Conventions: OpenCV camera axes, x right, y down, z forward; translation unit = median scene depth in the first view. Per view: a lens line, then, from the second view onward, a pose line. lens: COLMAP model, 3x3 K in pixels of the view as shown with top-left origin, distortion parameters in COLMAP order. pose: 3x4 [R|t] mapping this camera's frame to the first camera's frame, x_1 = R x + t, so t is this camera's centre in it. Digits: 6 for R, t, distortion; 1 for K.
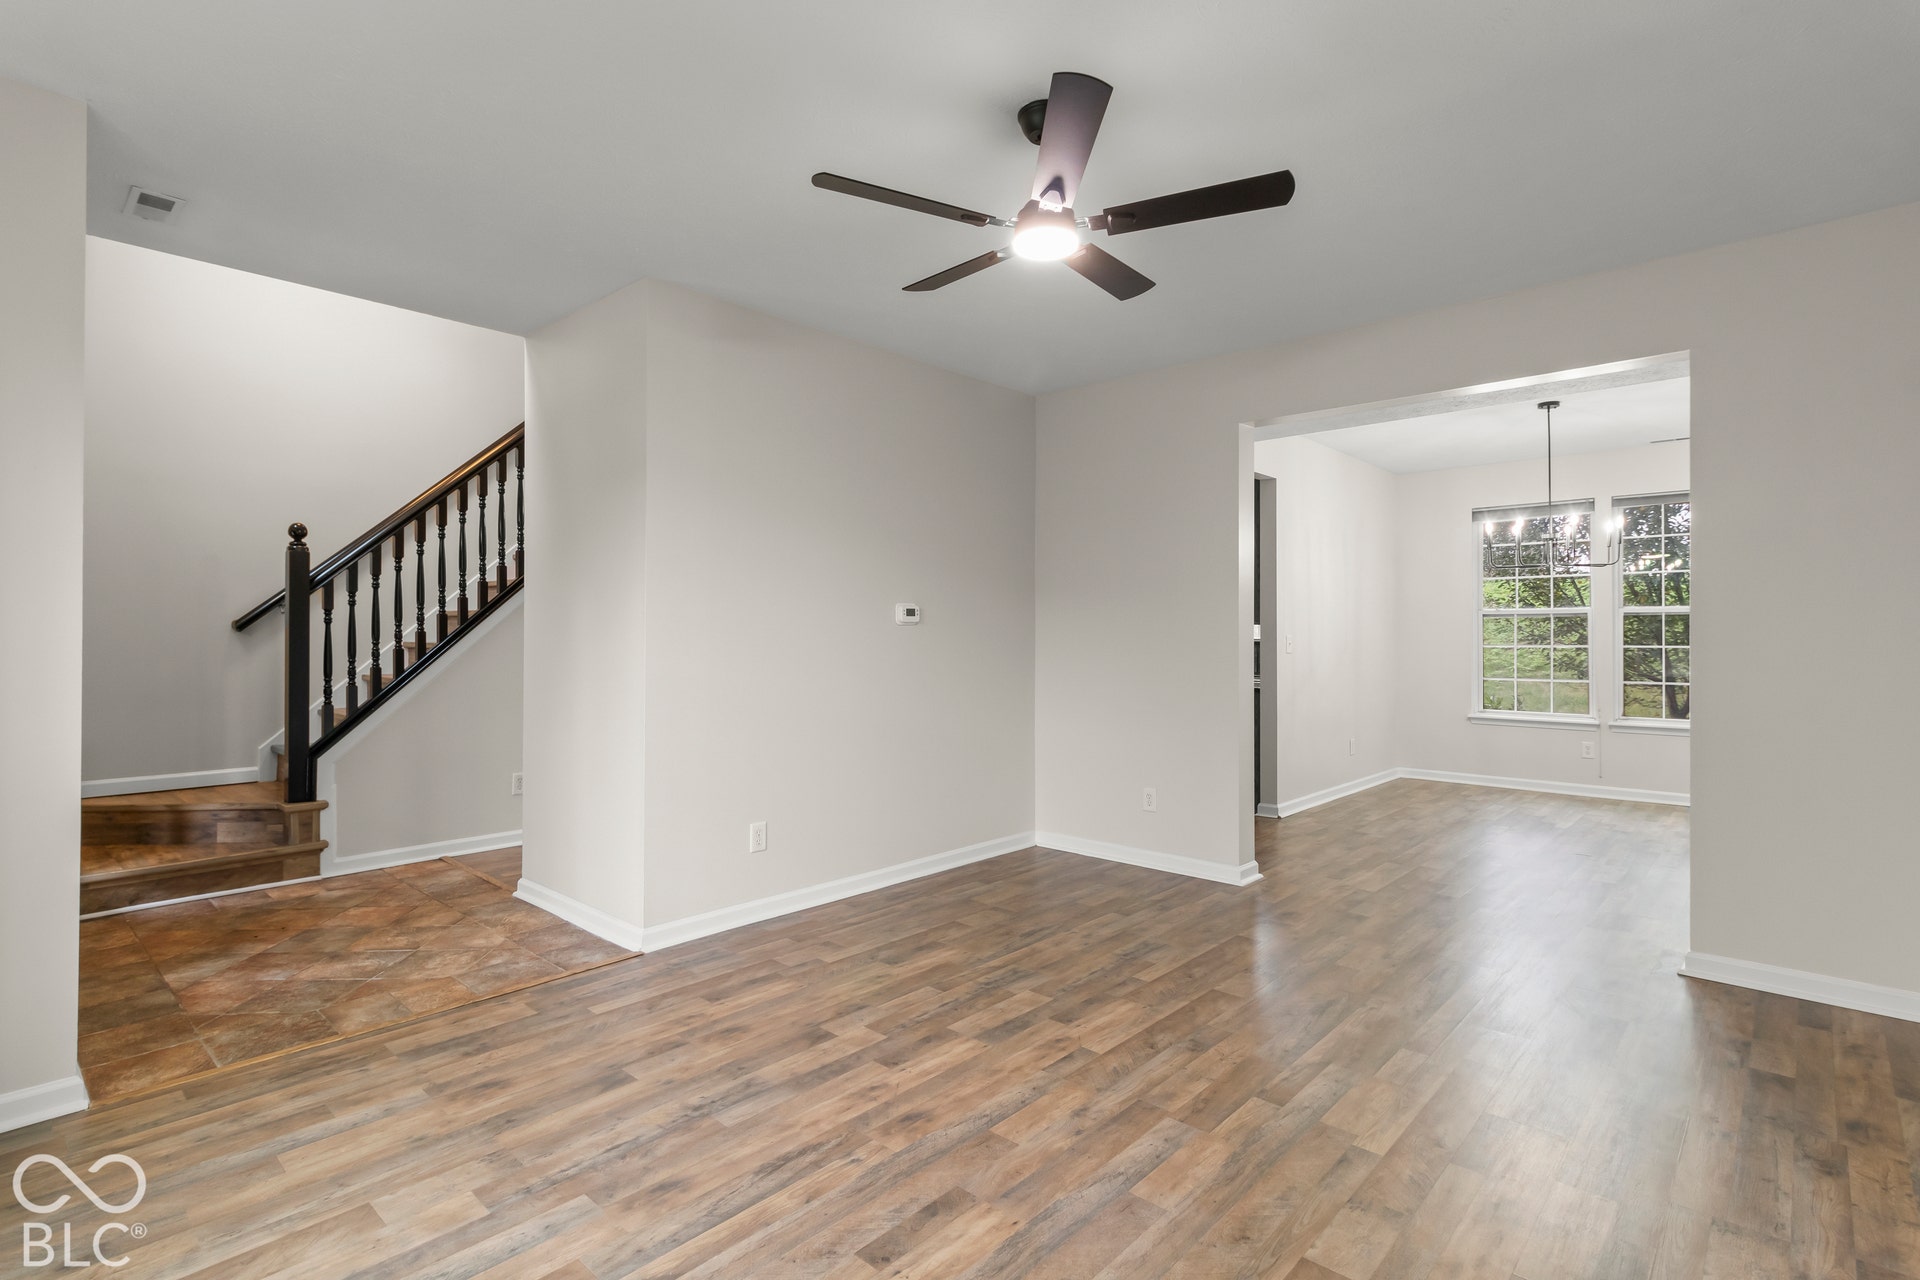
lens RADIAL K [[903.9, 0, 960.8], [0, 903.9, 641.8], [0, 0, 1]] dist [0.003860, -0.002255]
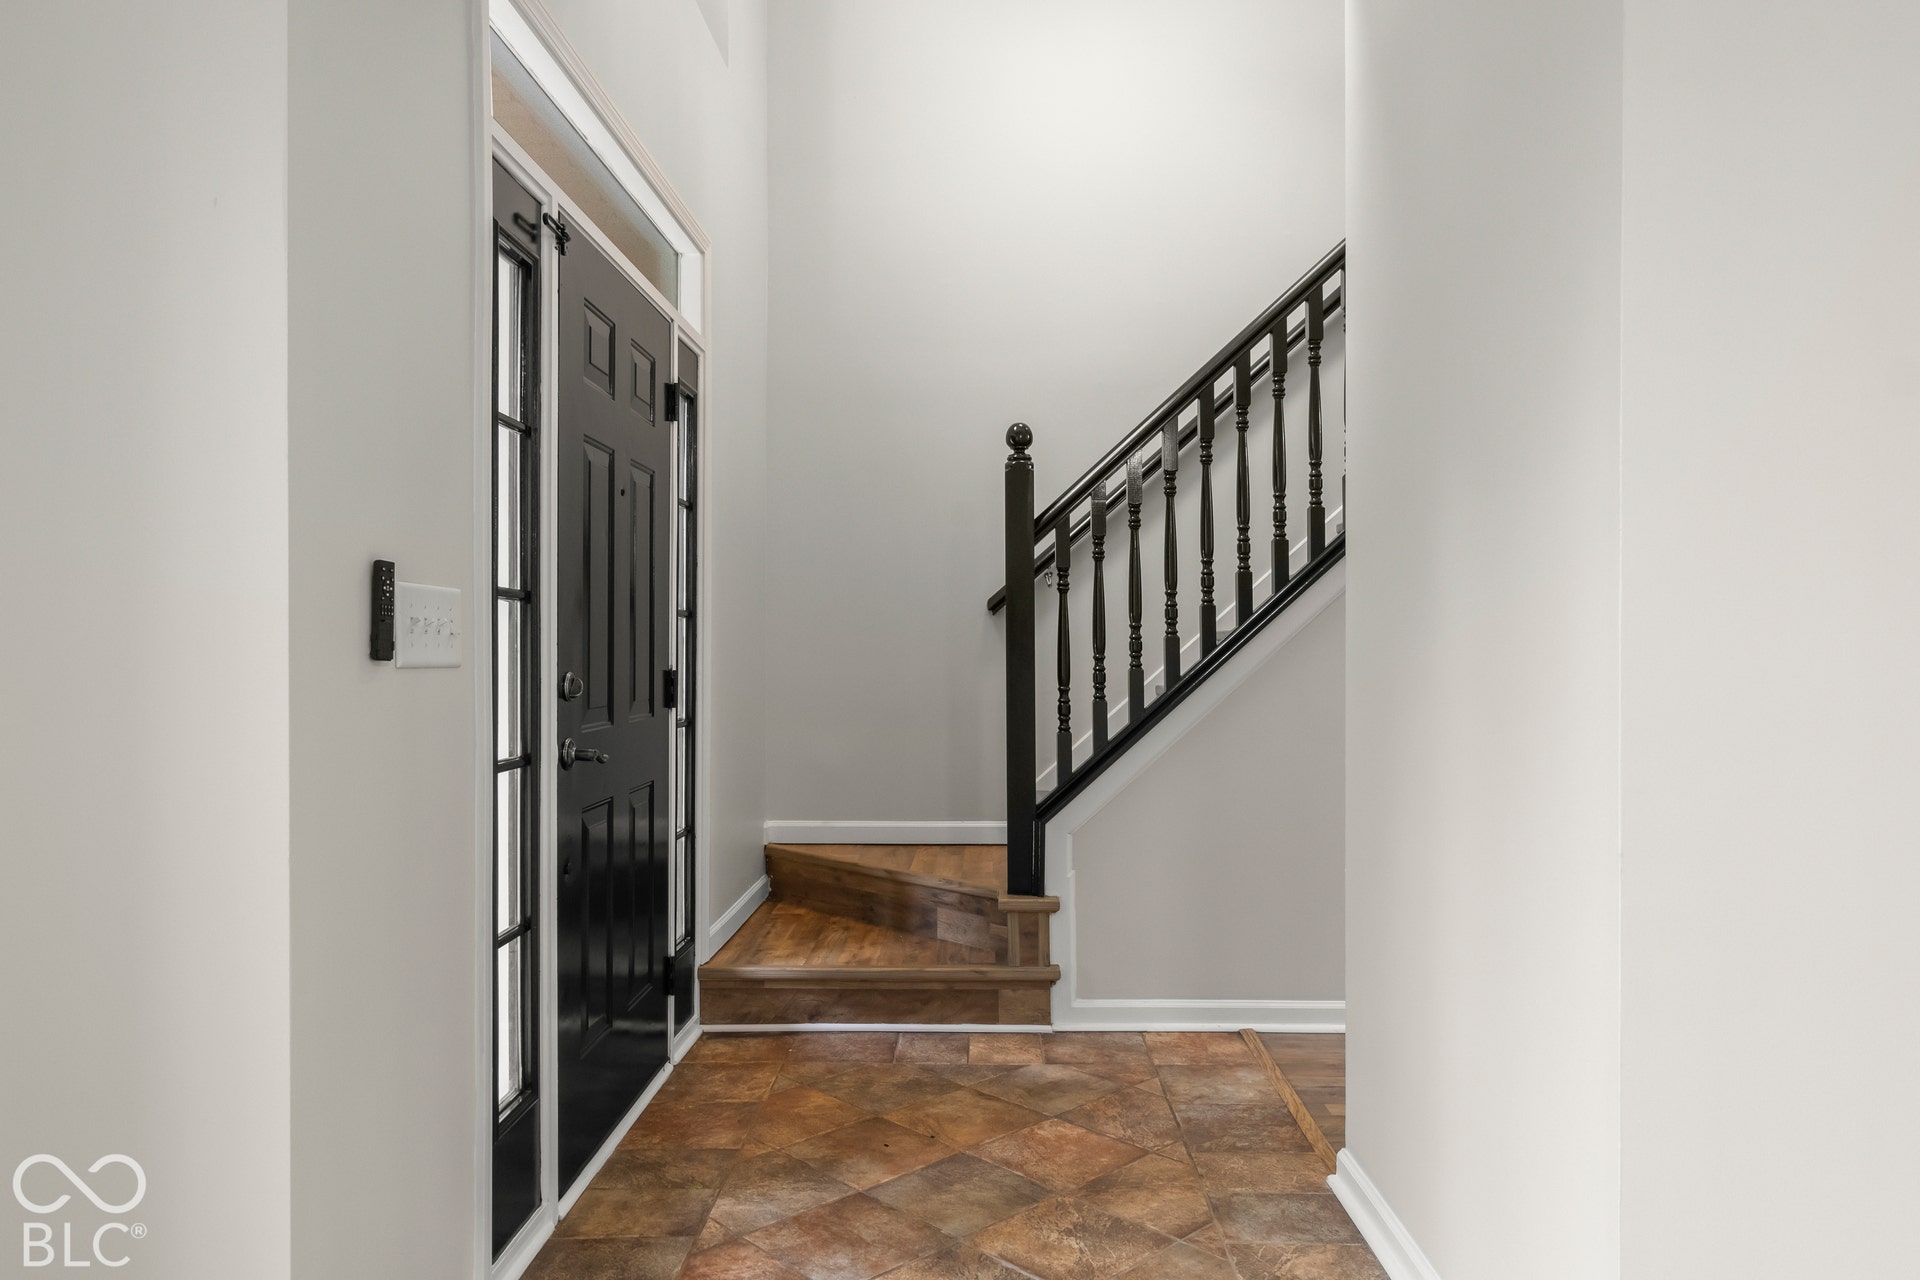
lens RADIAL K [[1250.0, 0, 955.2], [0, 1250.0, 641.2], [0, 0, 1]] dist [0.003060, 0.000299]
pose [[0.647735, -0.007693, -0.761827, -0.178549], [-0.003262, 0.999912, -0.012871, 0.029218], [0.761859, 0.010822, 0.647652, 0.573195]]
